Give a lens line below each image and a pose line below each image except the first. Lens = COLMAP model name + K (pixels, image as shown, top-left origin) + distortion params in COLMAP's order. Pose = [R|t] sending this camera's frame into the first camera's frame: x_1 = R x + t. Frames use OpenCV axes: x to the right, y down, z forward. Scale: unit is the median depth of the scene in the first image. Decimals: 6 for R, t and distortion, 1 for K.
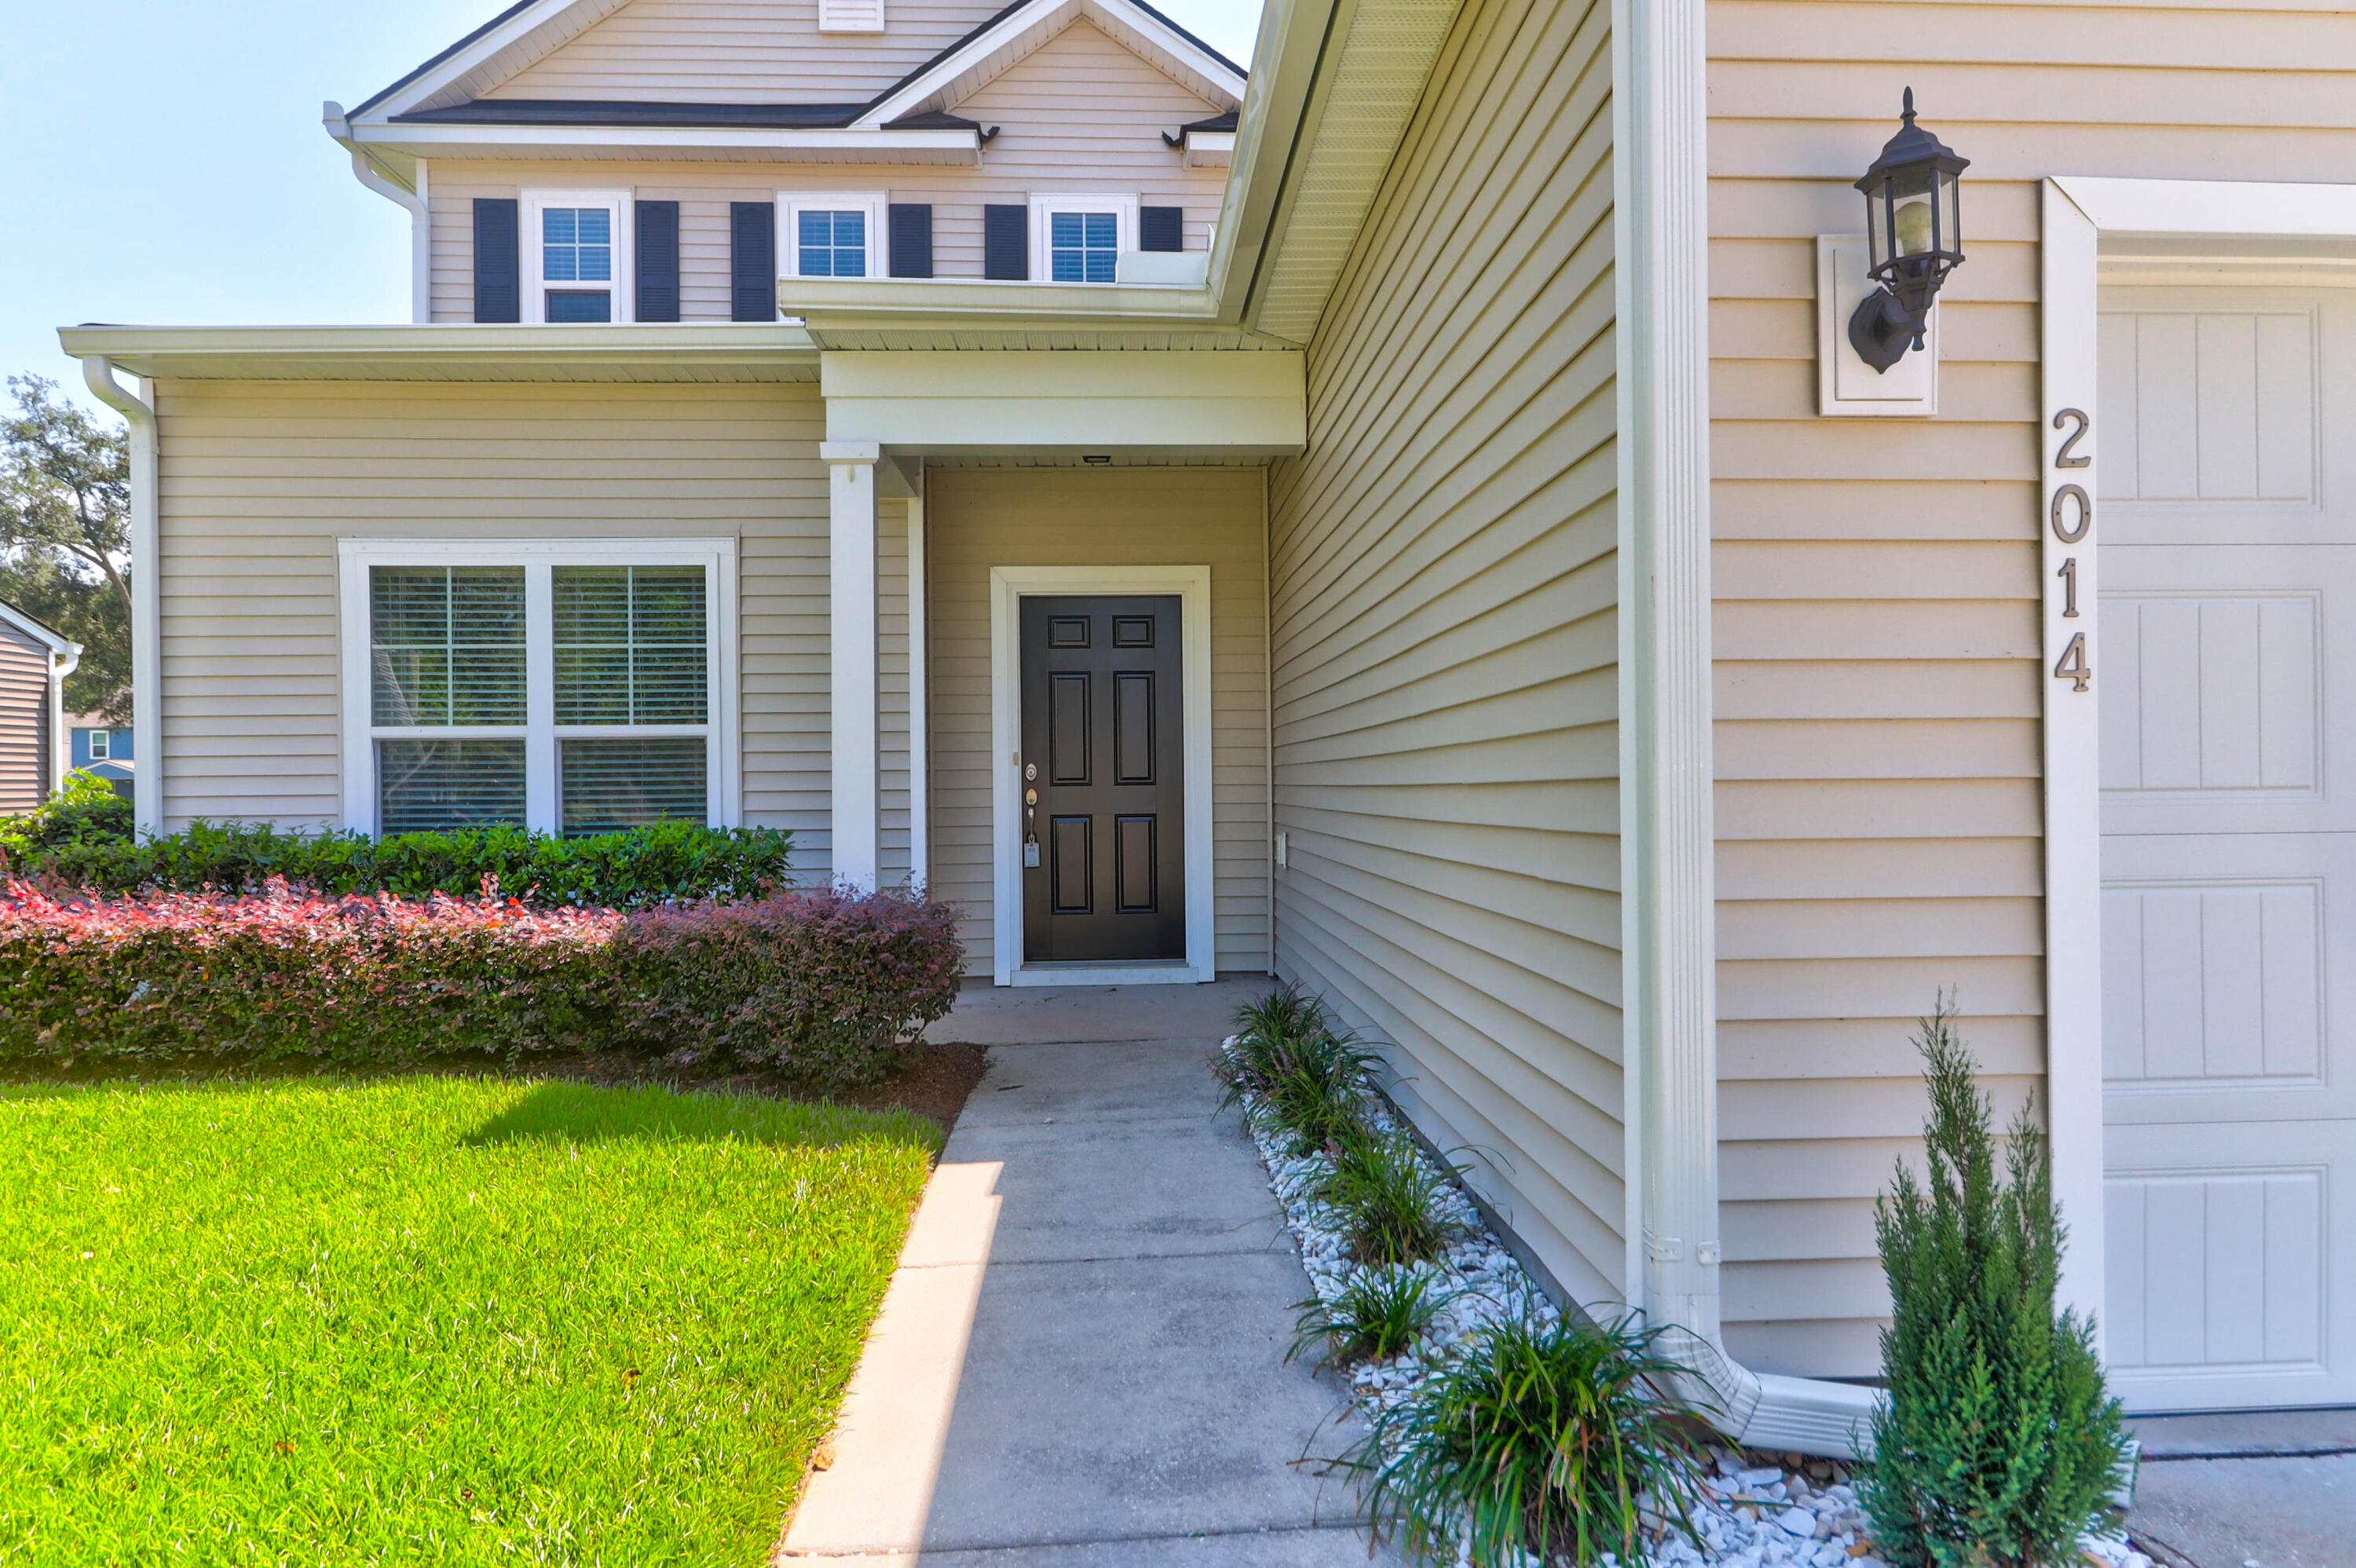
lens RADIAL K [[1533.4, 0, 1178.0], [0, 1533.4, 784.0], [0, 0, 1]] dist [0.008440, 0.000665]
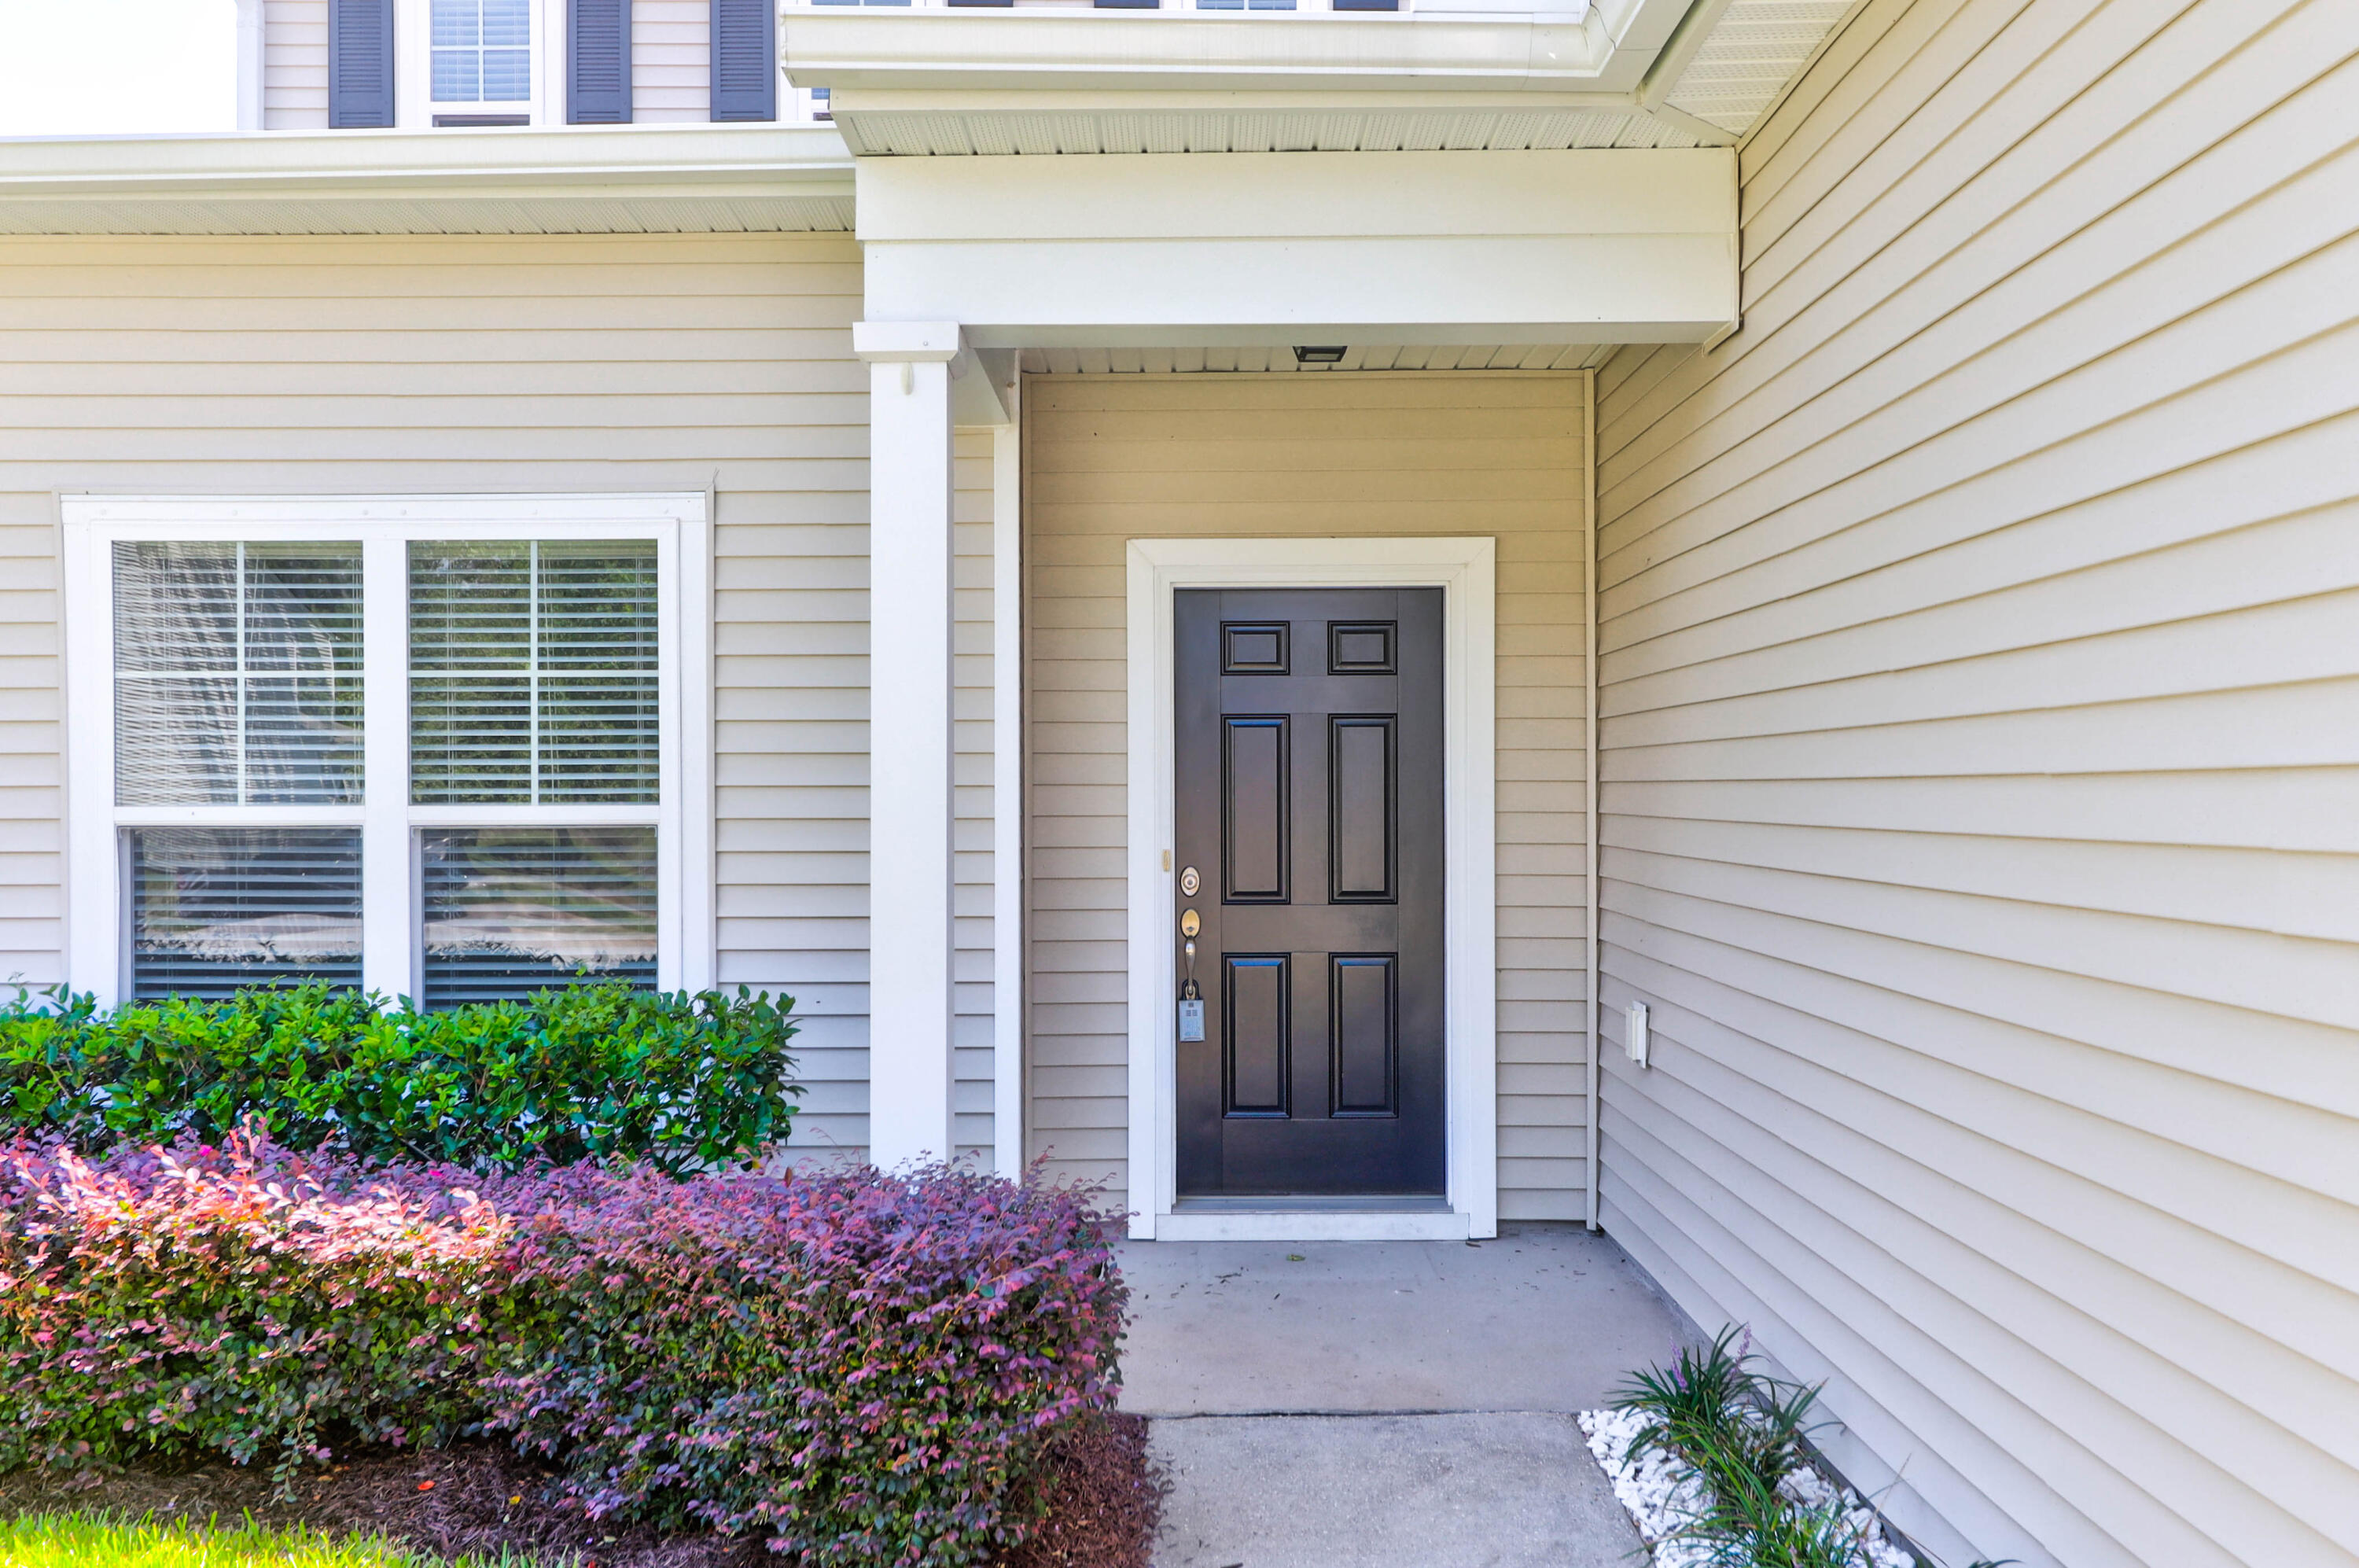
lens RADIAL K [[1979.8, 0, 1171.3], [0, 1979.8, 818.7], [0, 0, 1]] dist [-0.000031, 0.002827]
pose [[0.998336, 0.007921, -0.057112, -0.063375], [-0.007448, 0.999936, 0.008488, -0.041823], [0.057176, -0.008048, 0.998332, 0.241973]]
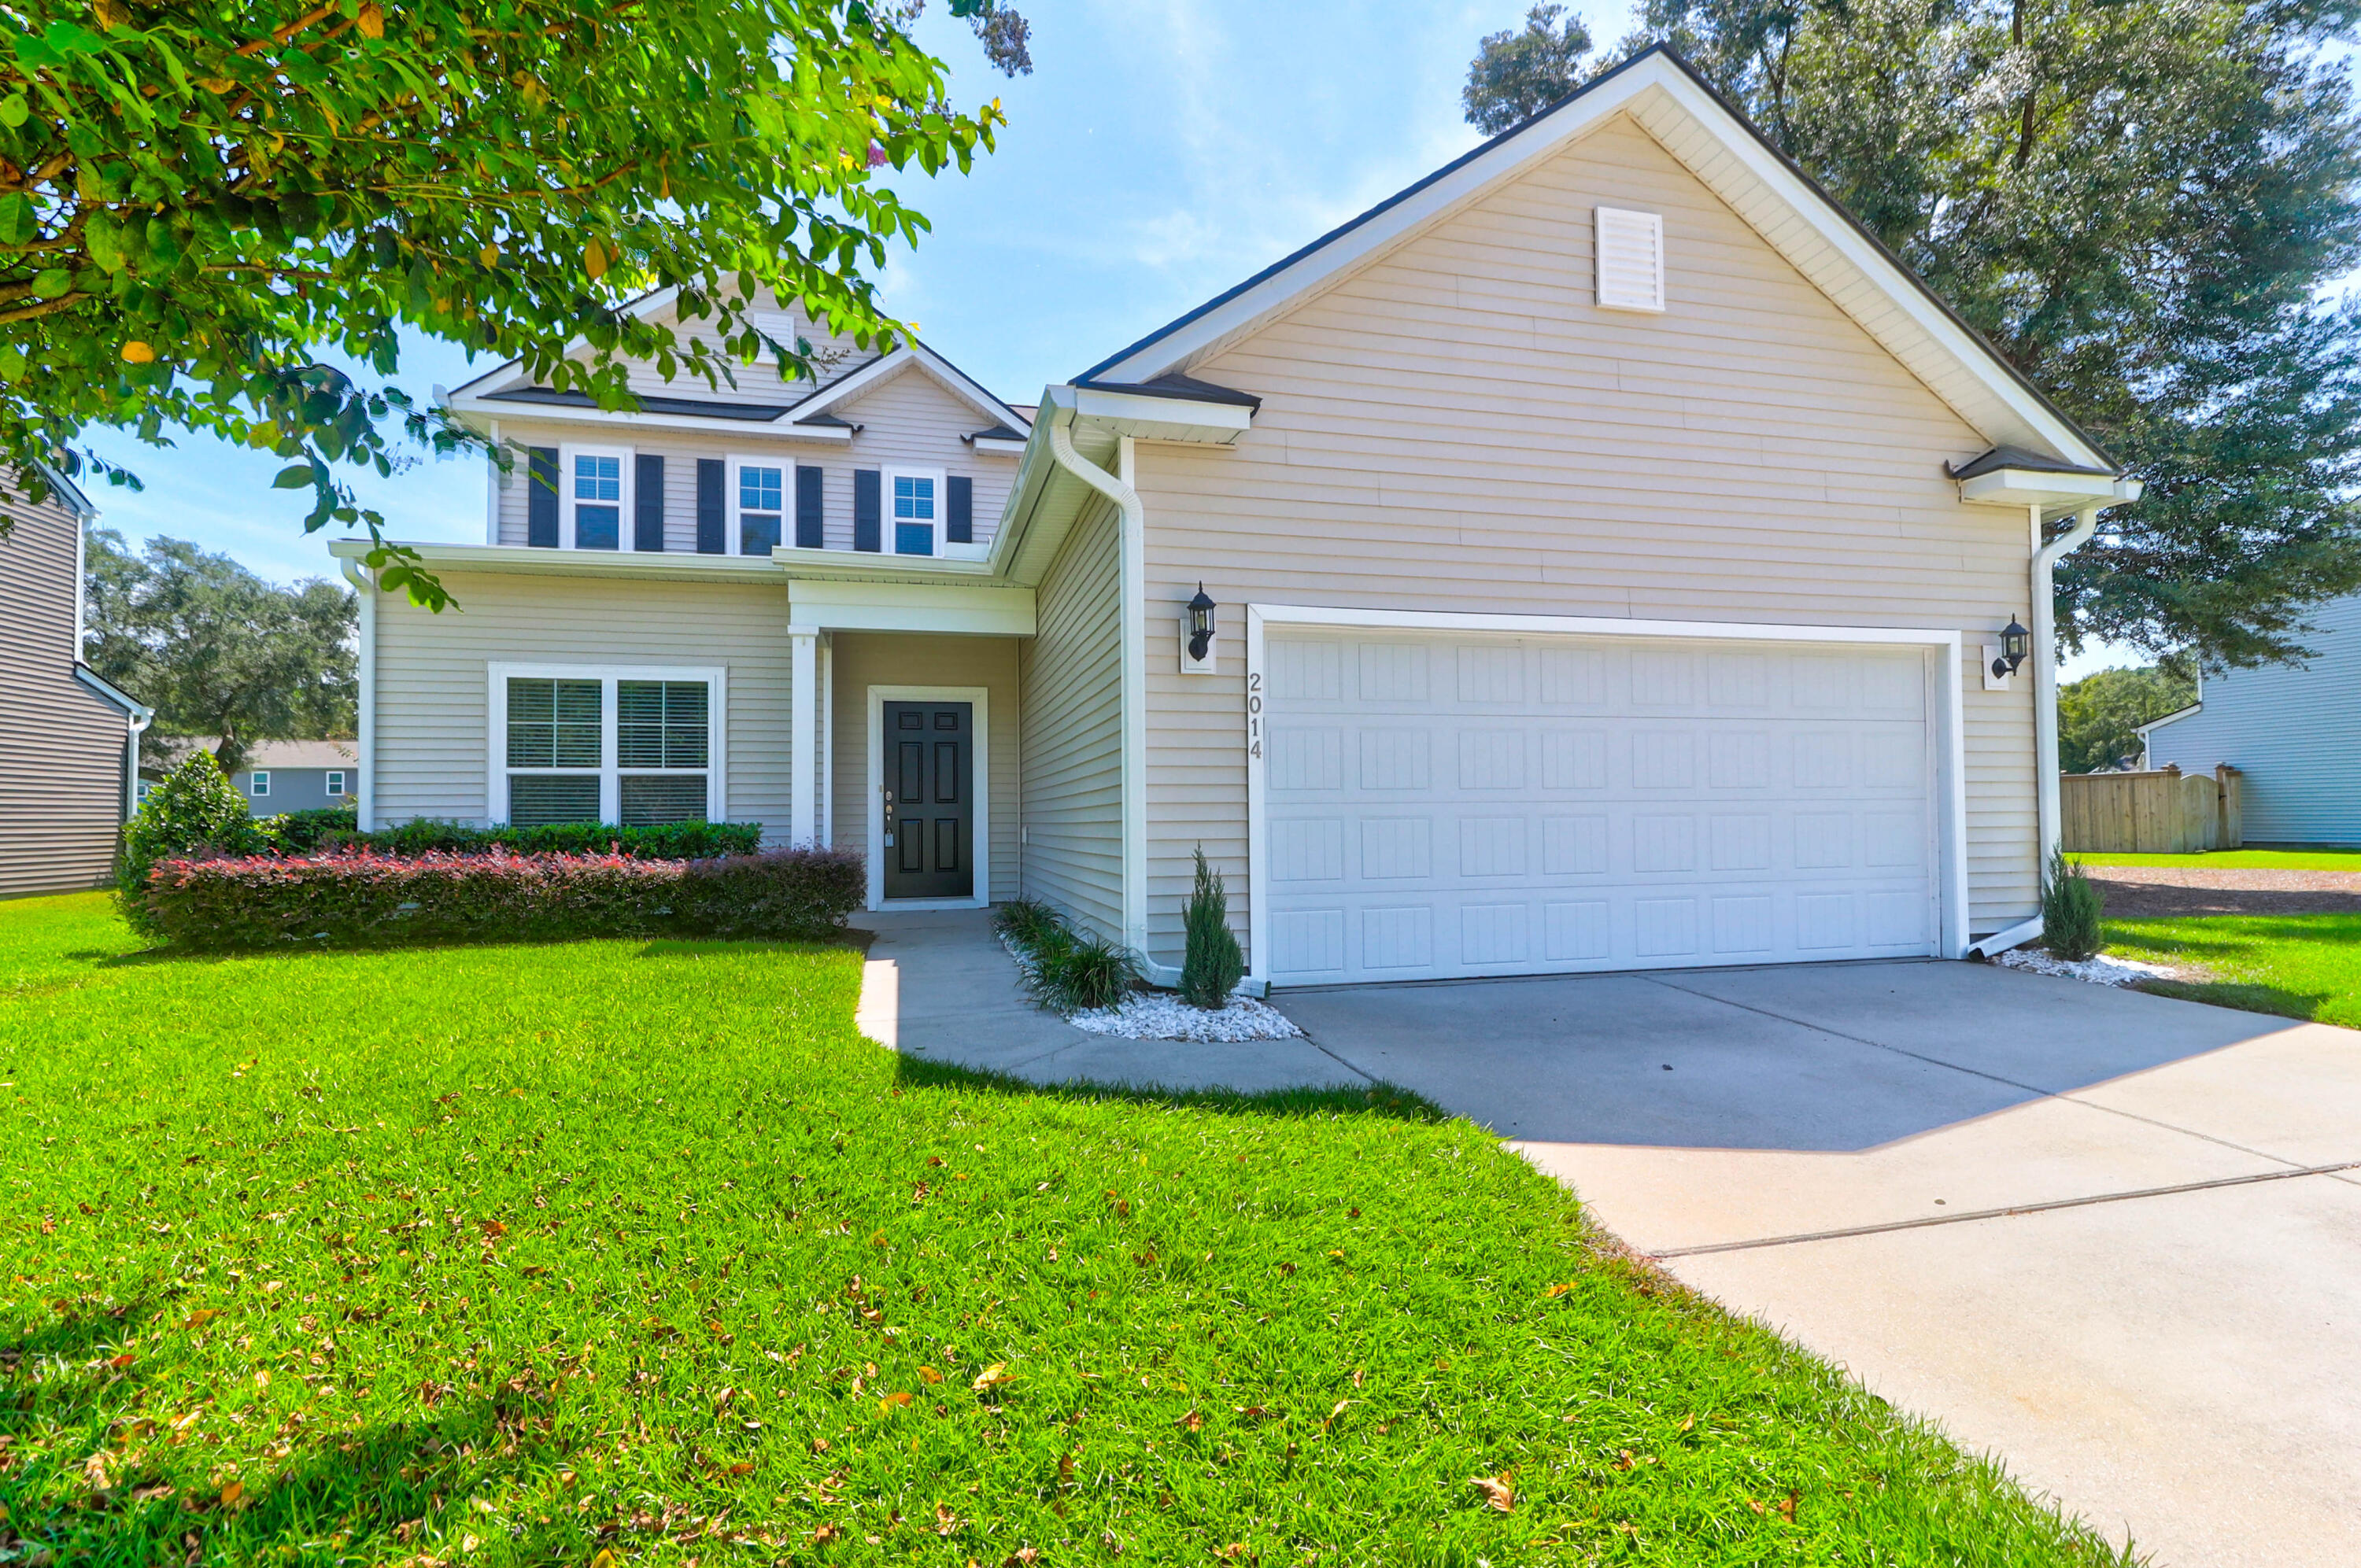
lens RADIAL K [[1076.5, 0, 1180.5], [0, 1076.5, 784.0], [0, 0, 1]] dist [0.024675, -0.017494]
pose [[0.979751, 0.006886, 0.200101, -0.012312], [-0.000463, 0.999484, -0.032124, 0.021381], [-0.200219, 0.031381, 0.979248, -0.379022]]
